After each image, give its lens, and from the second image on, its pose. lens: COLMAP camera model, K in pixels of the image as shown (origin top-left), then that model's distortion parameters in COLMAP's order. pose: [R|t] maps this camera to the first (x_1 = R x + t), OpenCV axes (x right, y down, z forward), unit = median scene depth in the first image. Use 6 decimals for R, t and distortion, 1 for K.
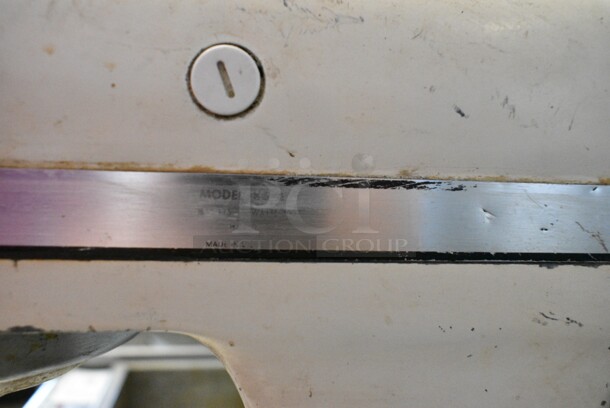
lens RADIAL K [[512.6, 0, 305.0], [0, 512.6, 204.0], [0, 0, 1]] dist [-0.028548, 0.005041]
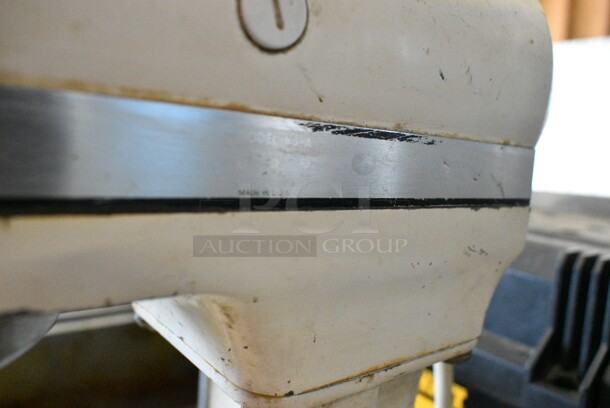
lens RADIAL K [[512.6, 0, 305.0], [0, 512.6, 204.0], [0, 0, 1]] dist [-0.028548, 0.005041]
pose [[0.840856, -0.018115, 0.540956, -0.566769], [-0.033644, 0.995758, 0.085641, 0.017646], [-0.540213, -0.090211, 0.836679, 0.188414]]
